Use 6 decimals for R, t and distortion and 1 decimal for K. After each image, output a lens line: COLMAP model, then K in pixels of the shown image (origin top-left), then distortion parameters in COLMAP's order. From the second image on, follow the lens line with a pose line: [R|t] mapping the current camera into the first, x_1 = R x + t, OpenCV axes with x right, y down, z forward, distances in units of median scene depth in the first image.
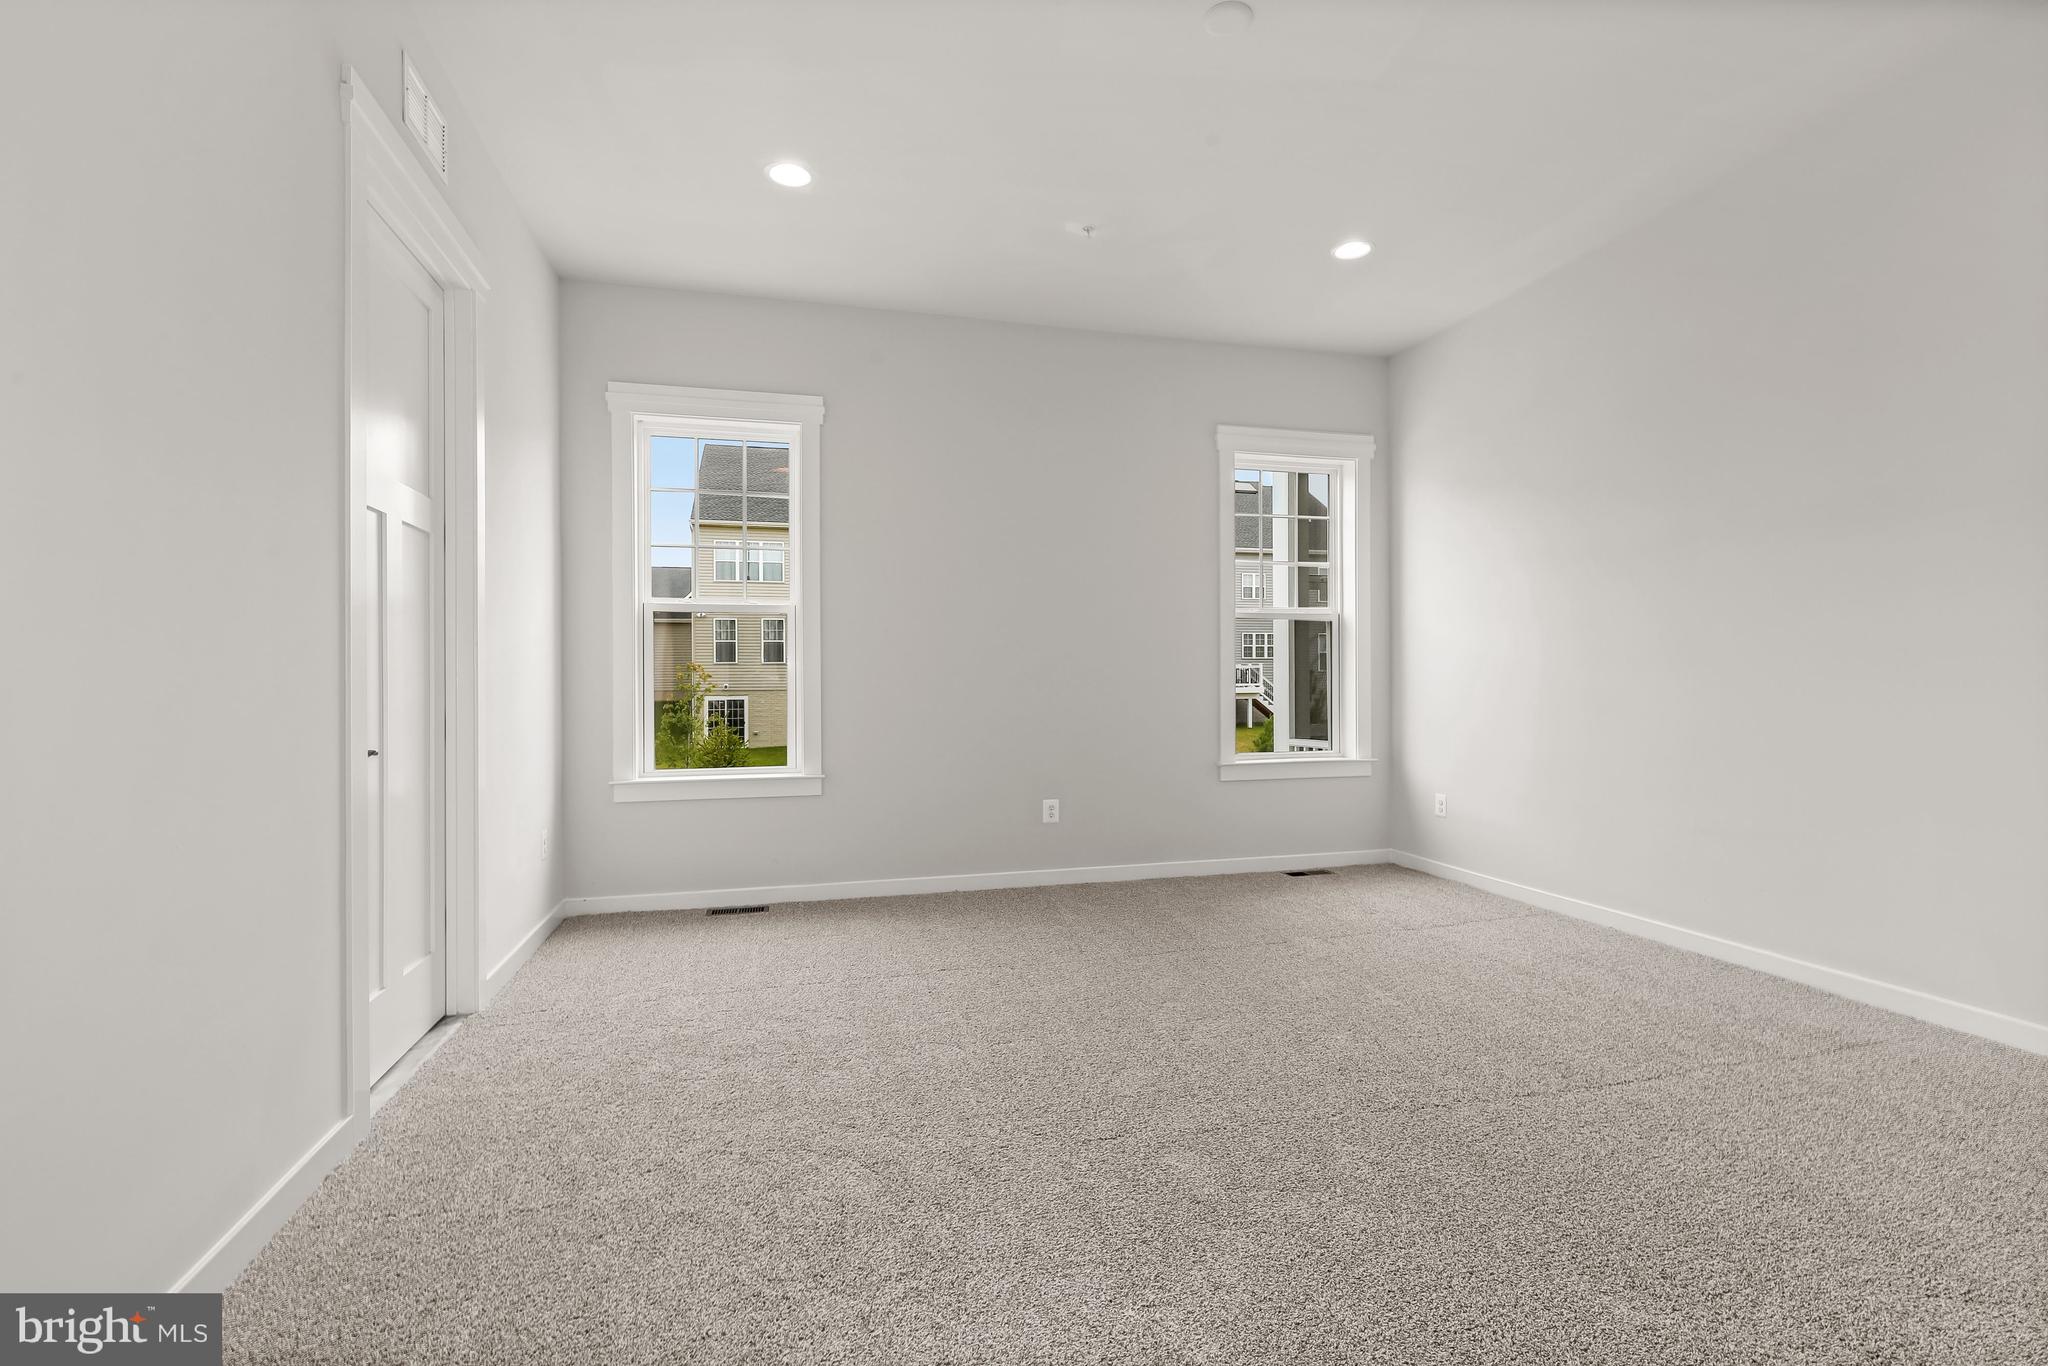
lens RADIAL K [[928.6, 0, 1027.8], [0, 928.6, 672.8], [0, 0, 1]] dist [-0.000239, 0.000133]
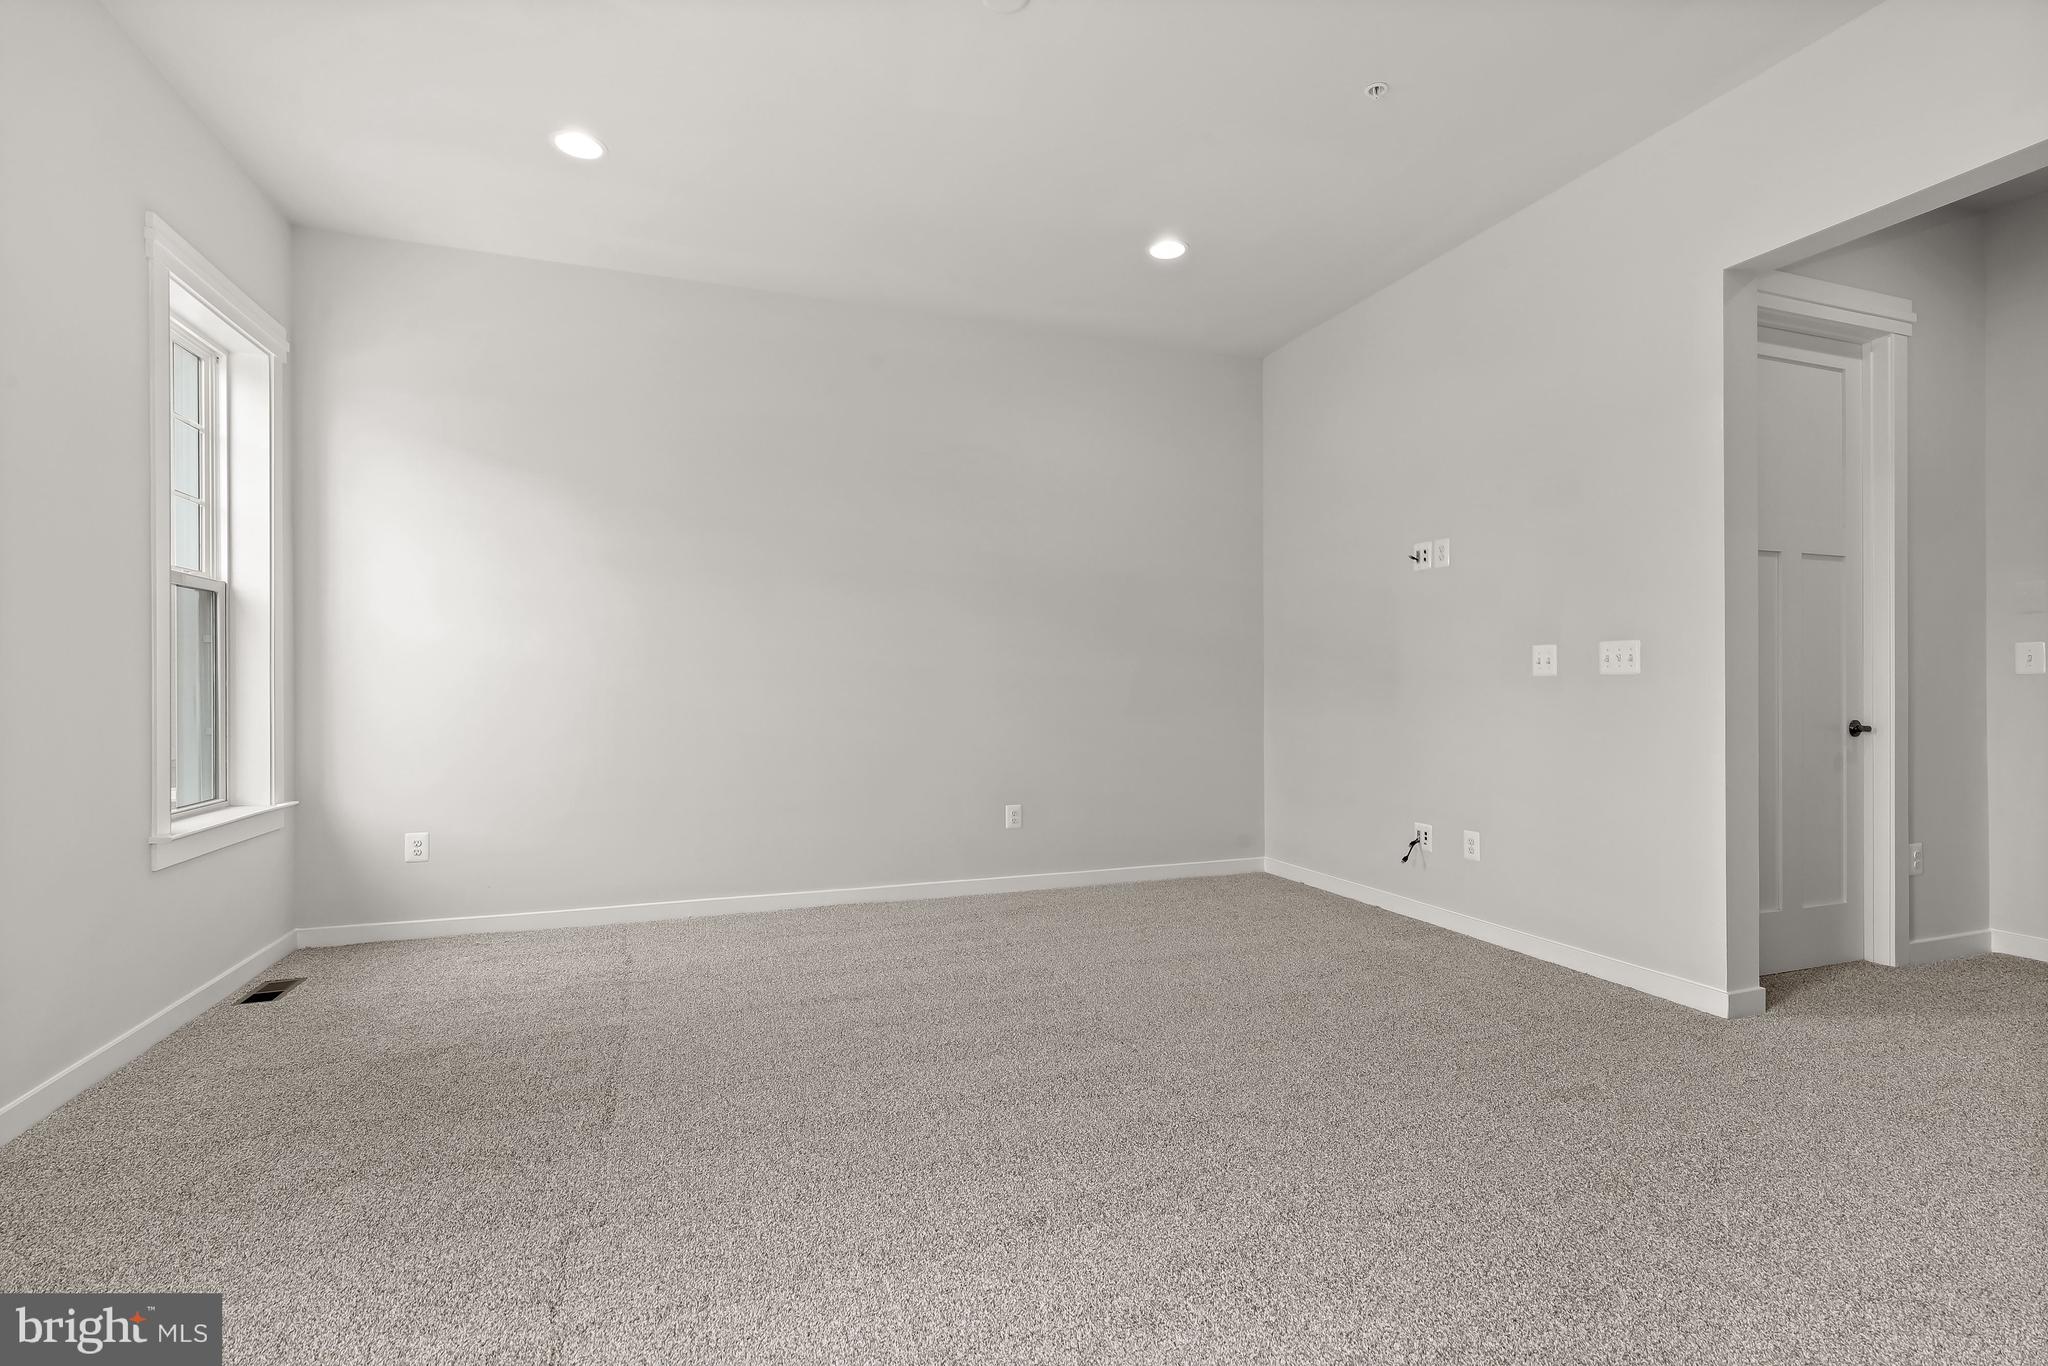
lens RADIAL K [[935.7, 0, 1028.2], [0, 935.7, 688.0], [0, 0, 1]] dist [0.001030, 0.000521]
pose [[-0.094462, 0.007441, 0.995501, -0.452804], [-0.011658, 0.999895, -0.008580, 0.009194], [-0.995460, -0.012416, -0.094366, 0.634874]]
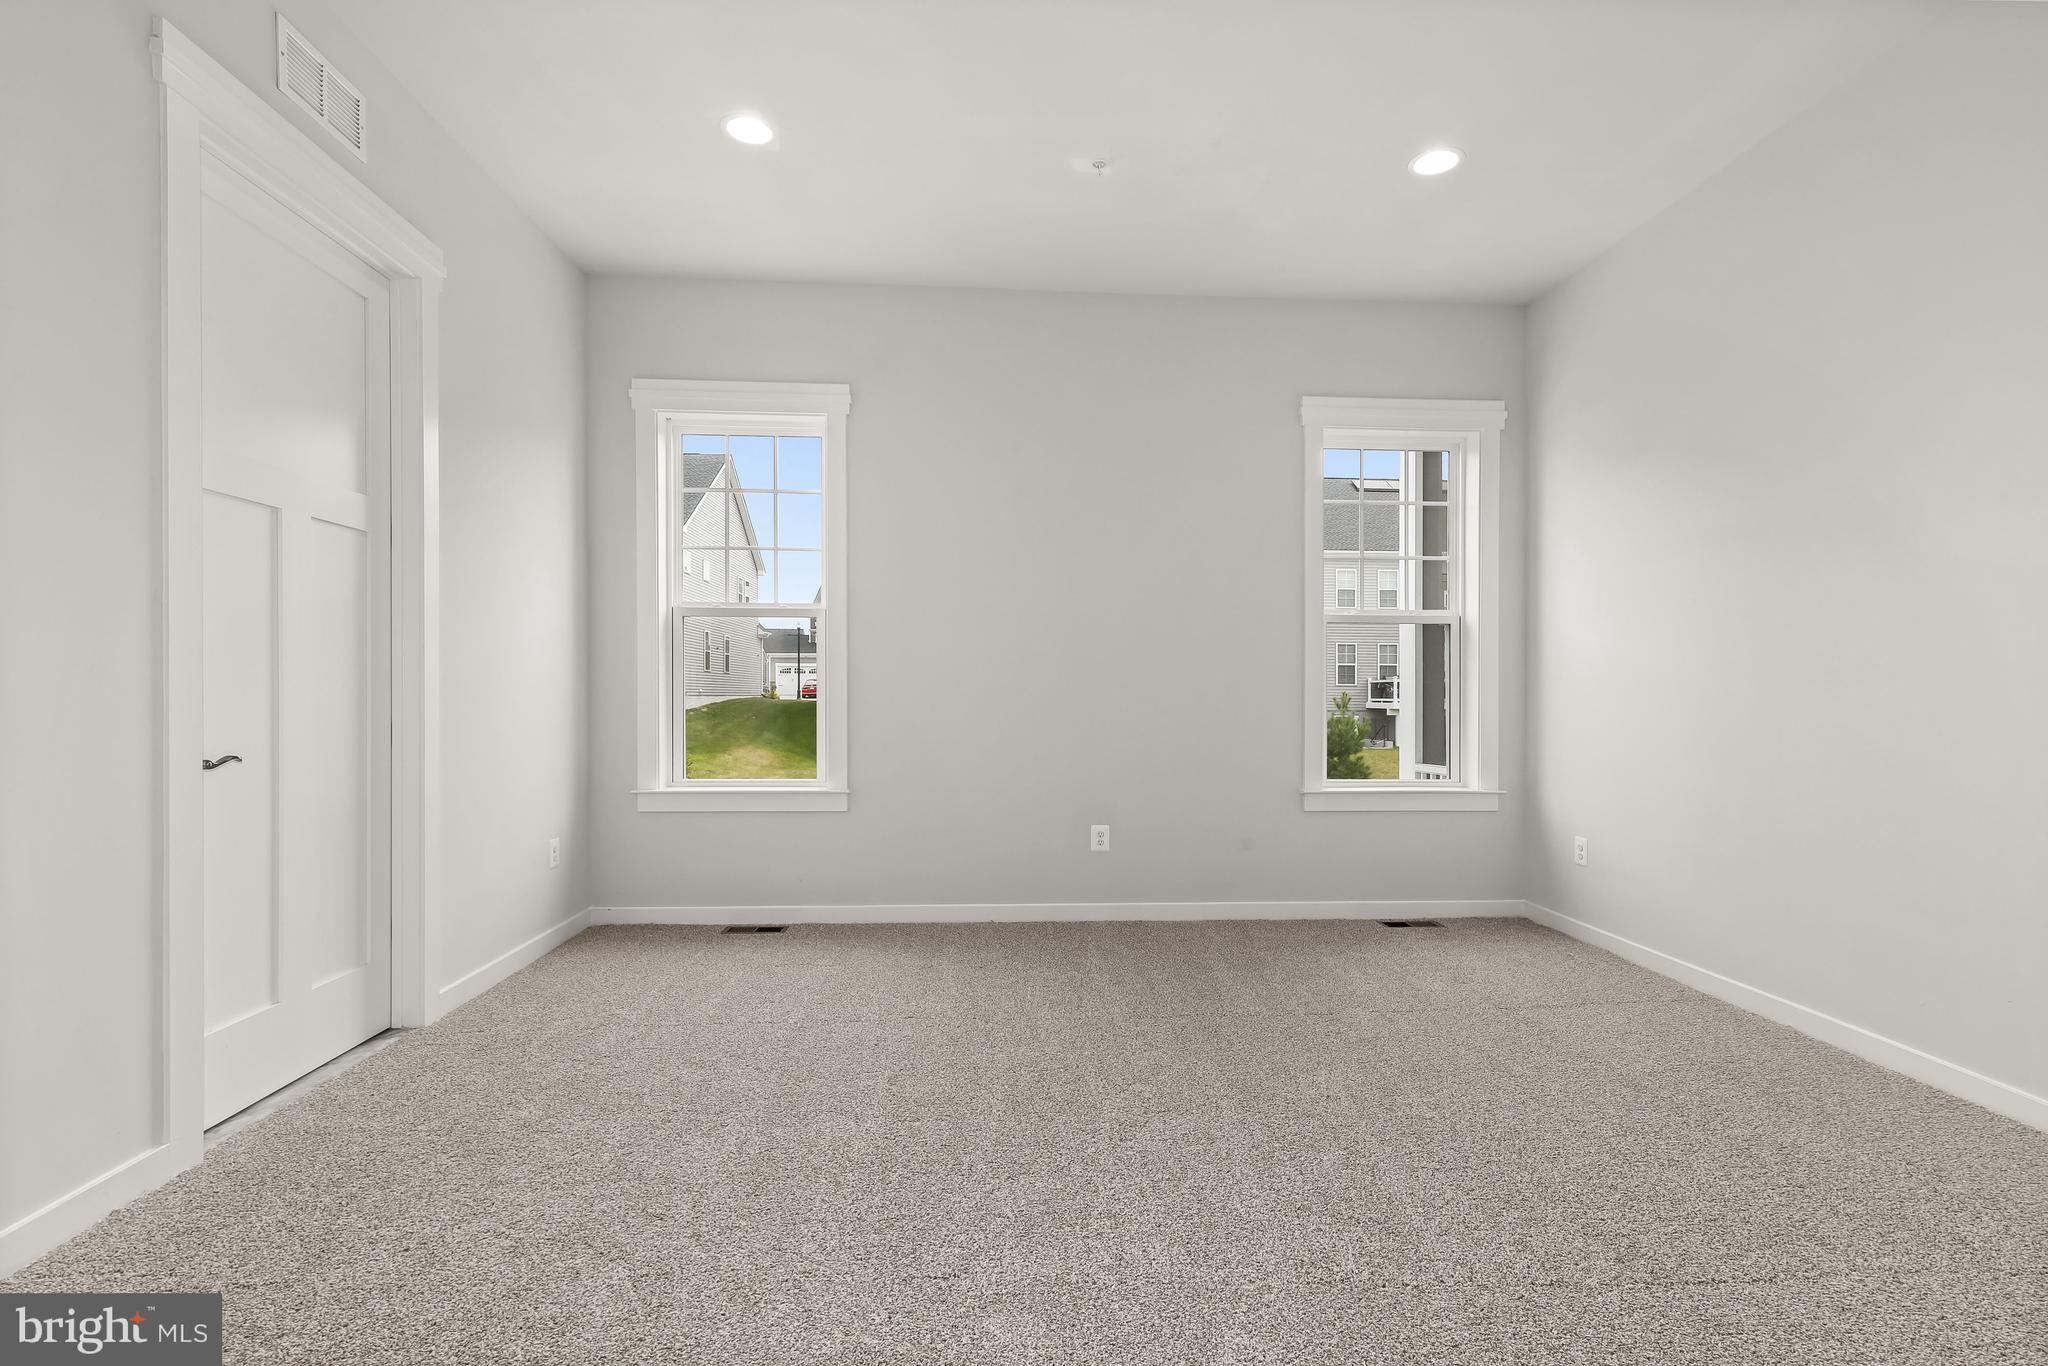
lens RADIAL K [[935.7, 0, 1028.2], [0, 935.7, 688.0], [0, 0, 1]] dist [0.001030, 0.000521]
pose [[0.980616, 0.010849, -0.195639, 0.146805], [-0.010125, 0.999938, 0.004702, 0.001233], [0.195678, -0.002630, 0.980665, 0.116723]]
